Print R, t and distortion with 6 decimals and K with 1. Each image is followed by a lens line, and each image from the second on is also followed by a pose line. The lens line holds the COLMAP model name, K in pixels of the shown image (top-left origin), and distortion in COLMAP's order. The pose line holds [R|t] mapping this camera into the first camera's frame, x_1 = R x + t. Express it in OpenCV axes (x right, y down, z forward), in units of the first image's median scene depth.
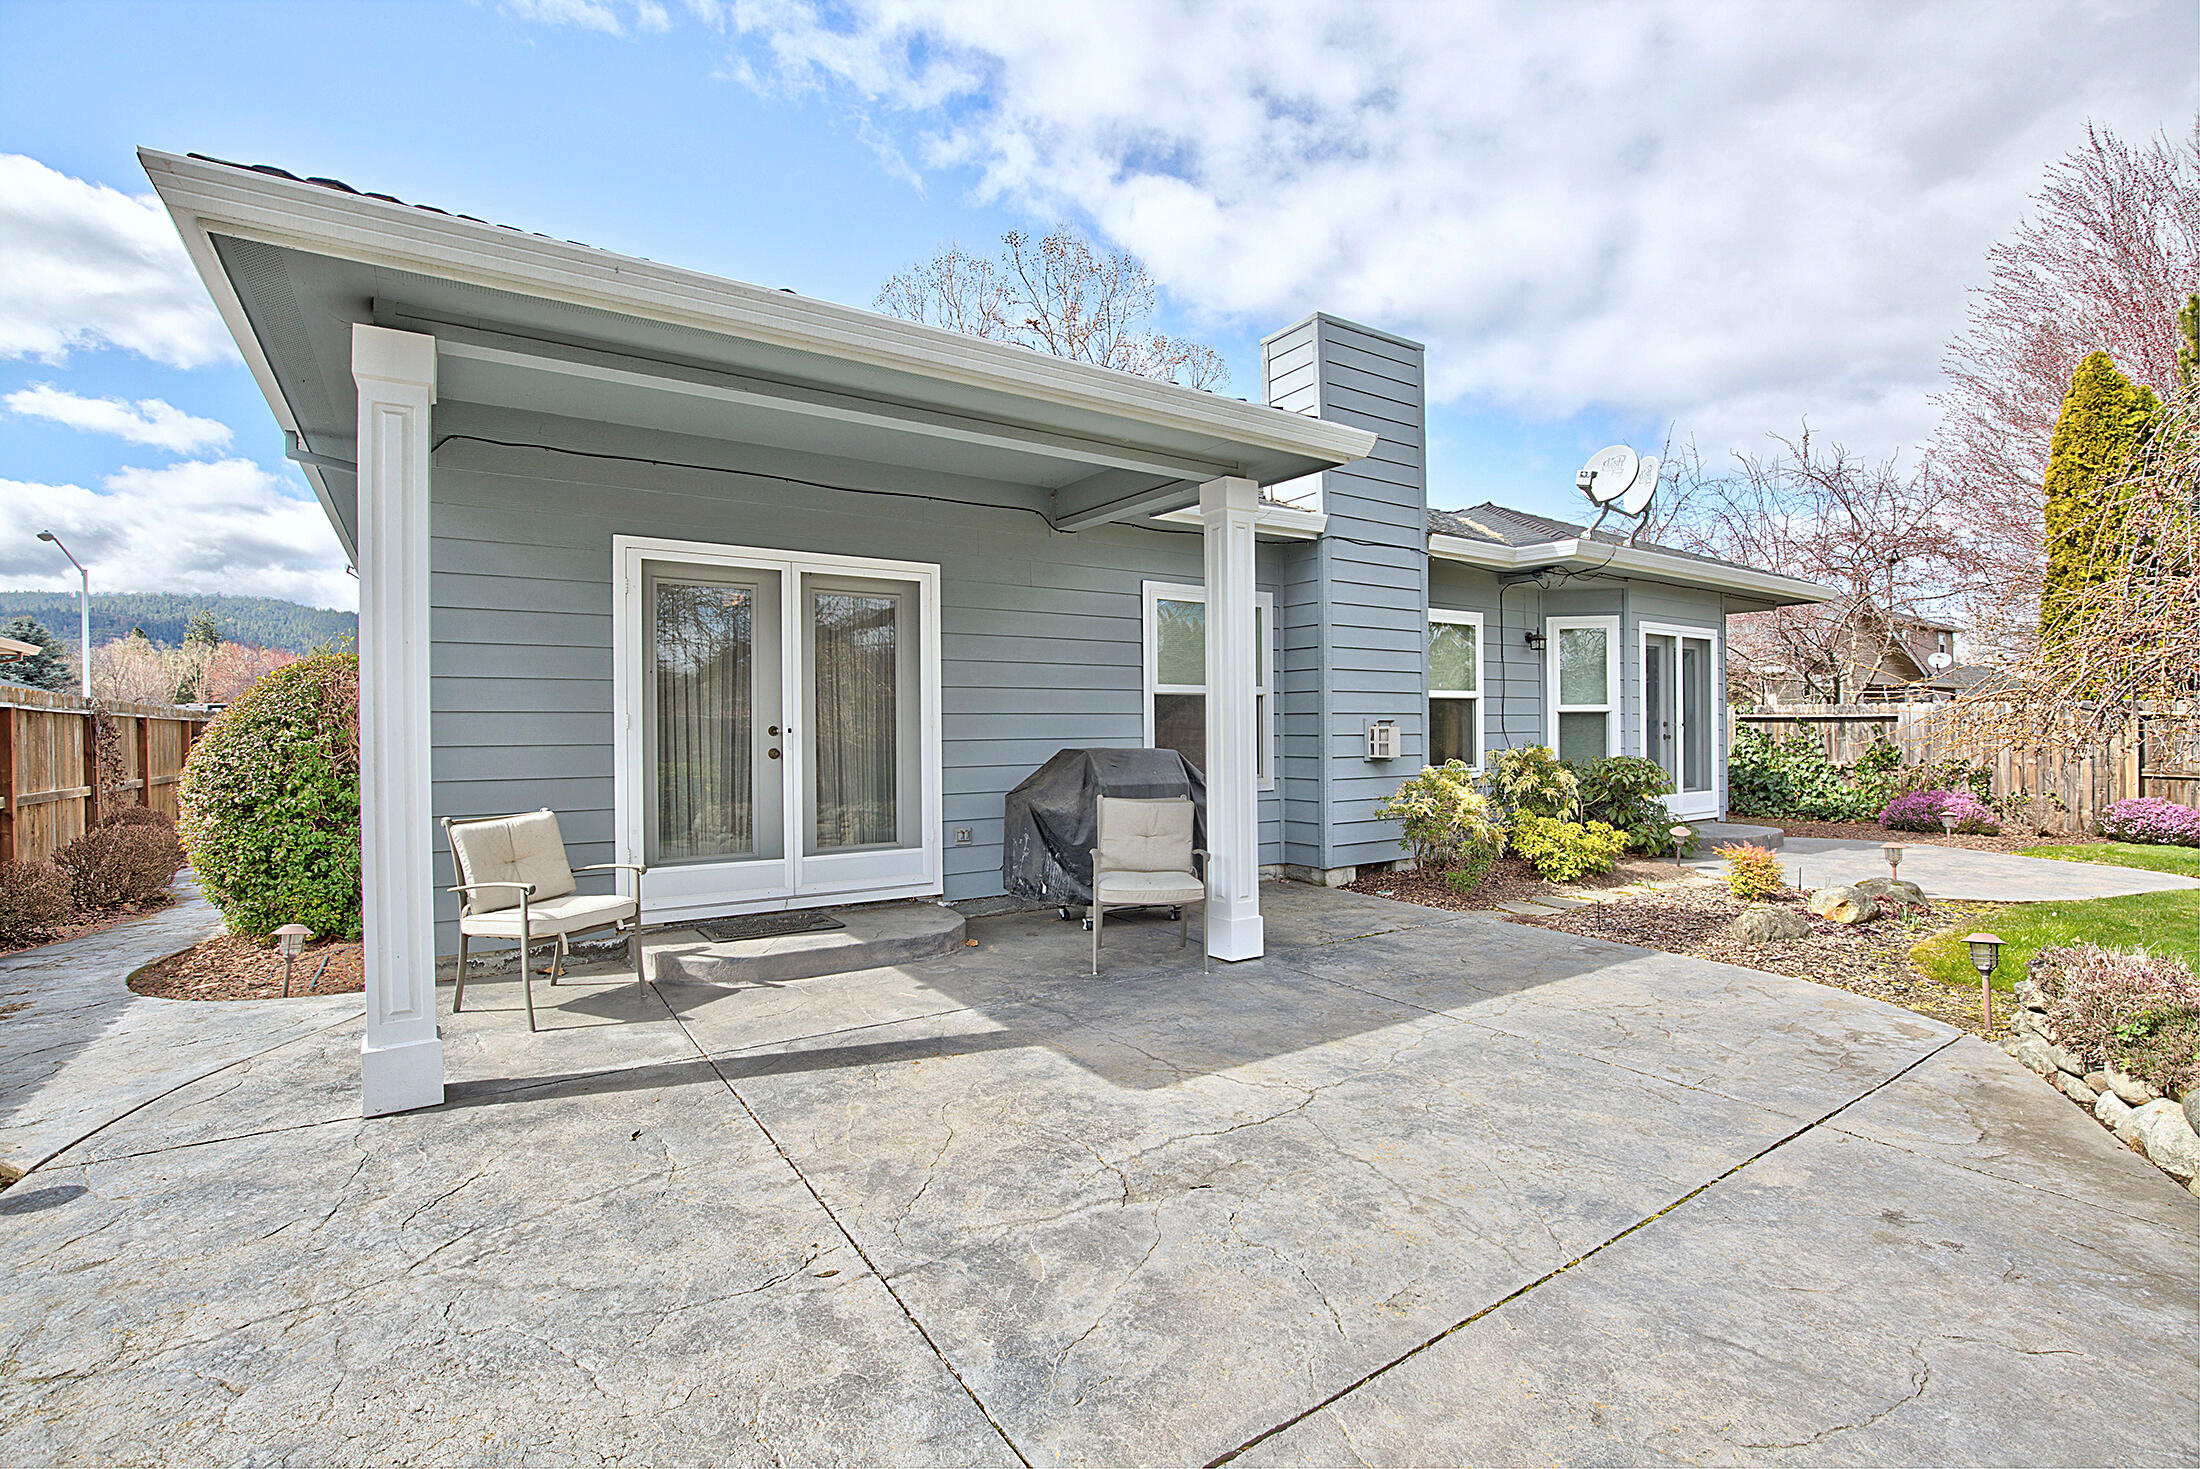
lens RADIAL K [[995.2, 0, 1110.9], [0, 995.2, 709.6], [0, 0, 1]] dist [-0.033899, 0.005529]
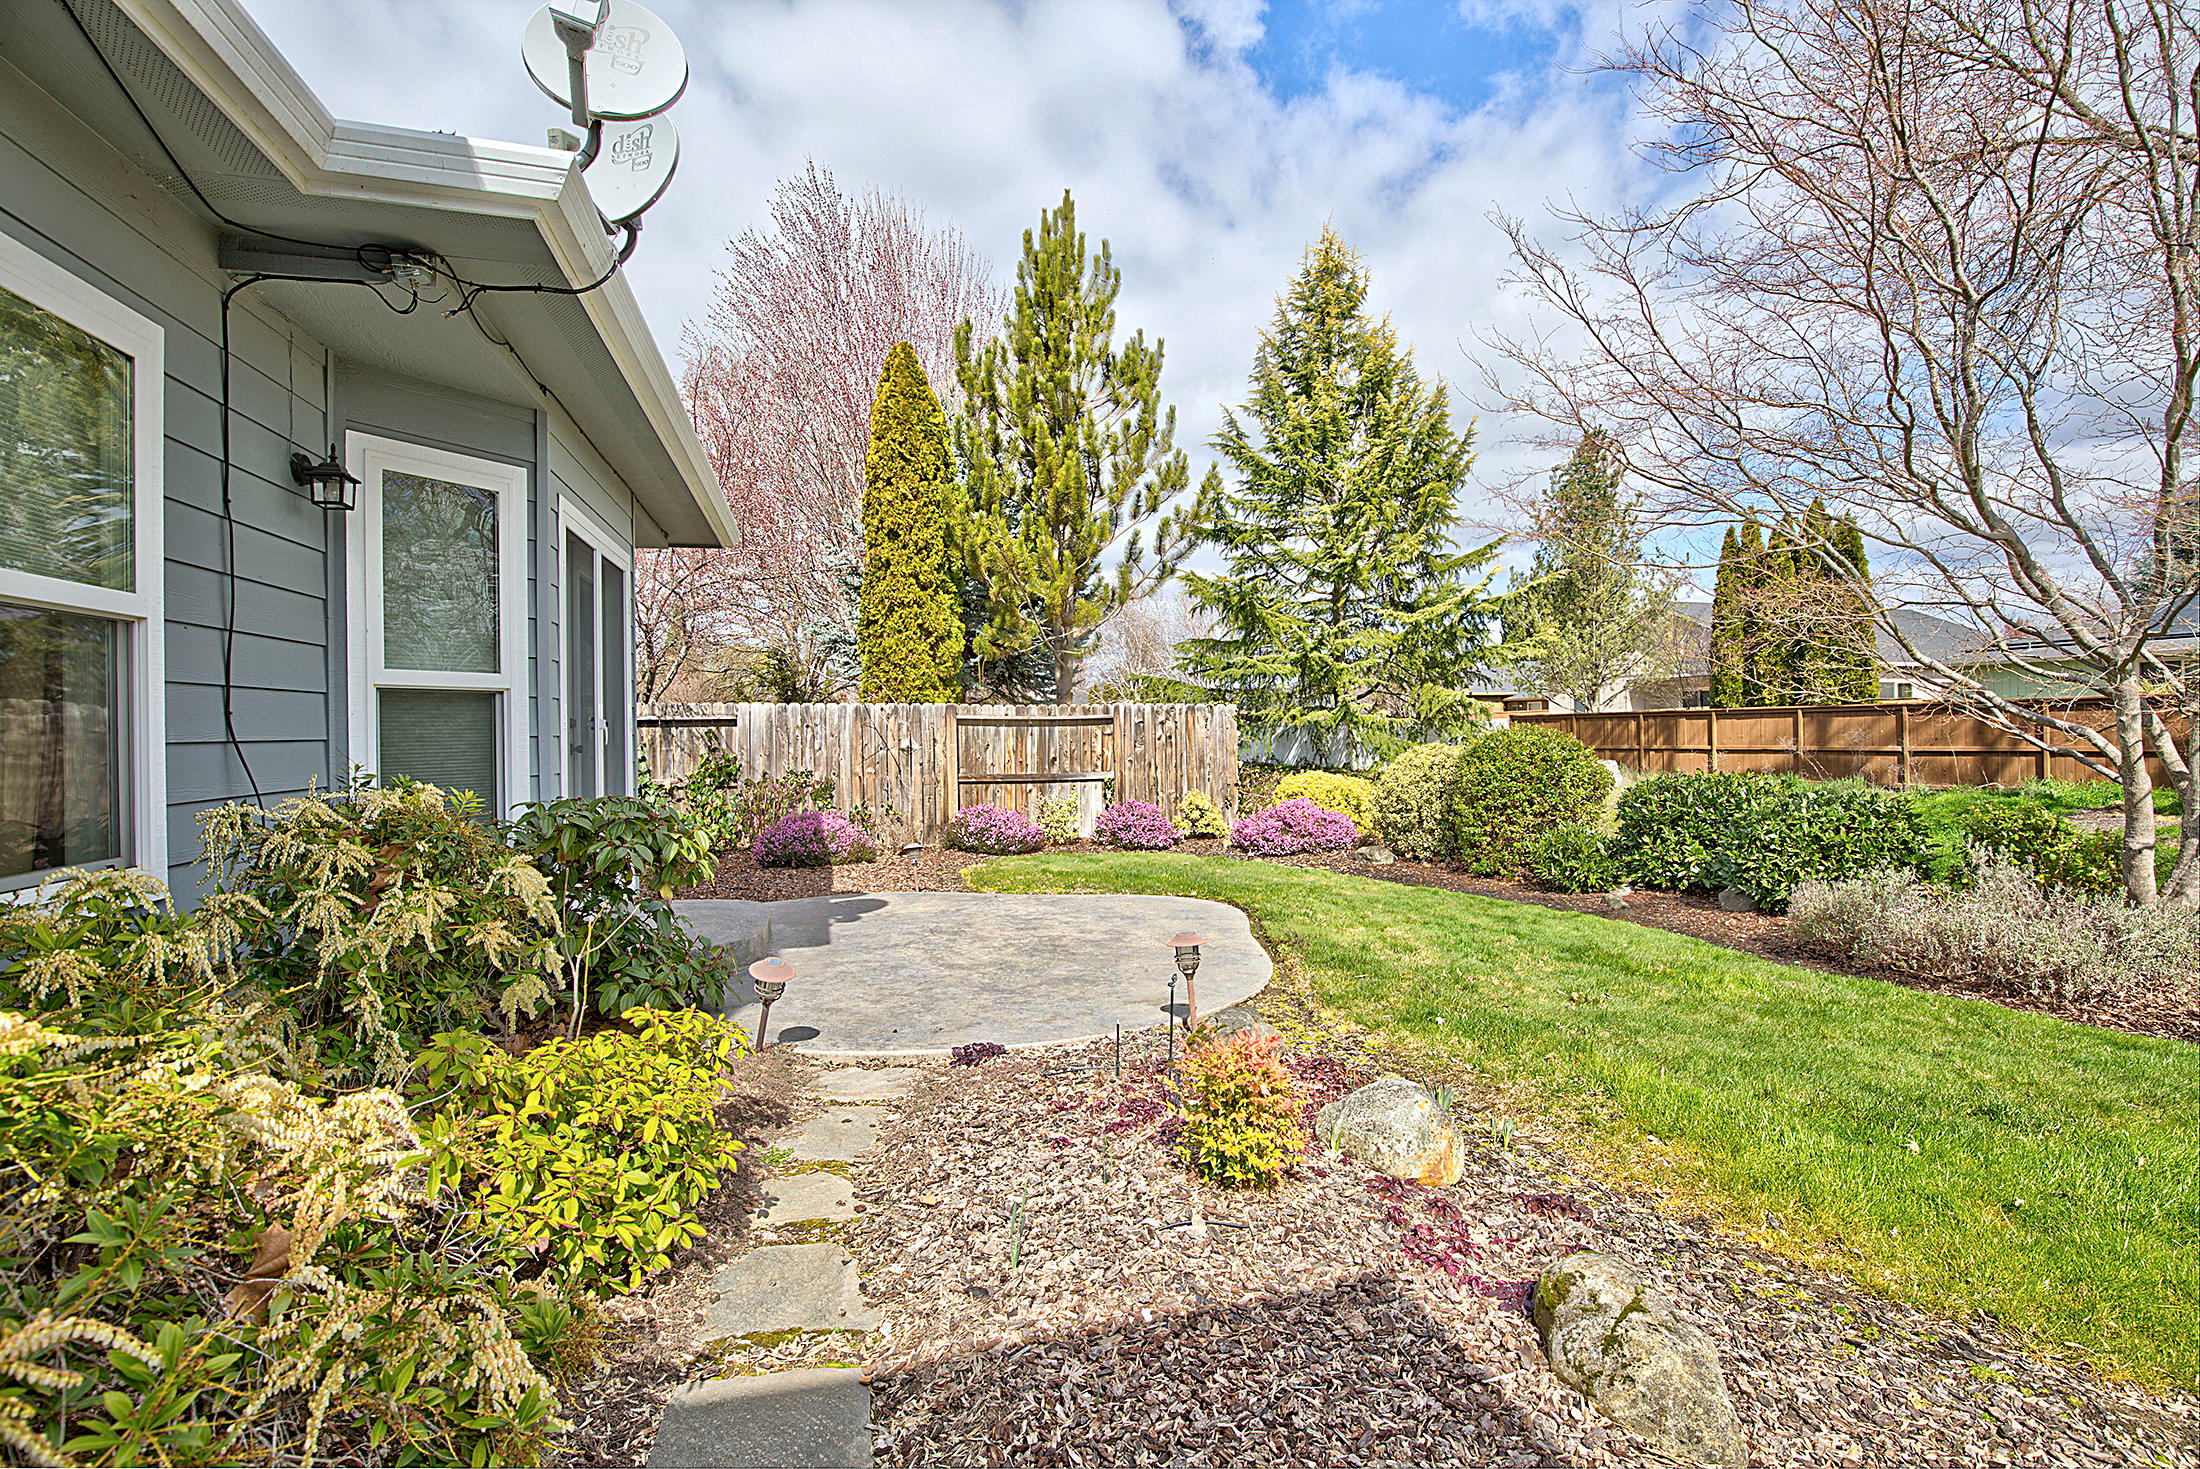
lens RADIAL K [[993.2, 0, 1102.8], [0, 993.2, 739.2], [0, 0, 1]] dist [-0.022340, 0.000485]
pose [[0.321612, -0.007318, 0.946843, 0.305116], [-0.009445, 0.999896, 0.010937, 0.025221], [-0.946825, -0.012461, 0.321509, 1.009810]]
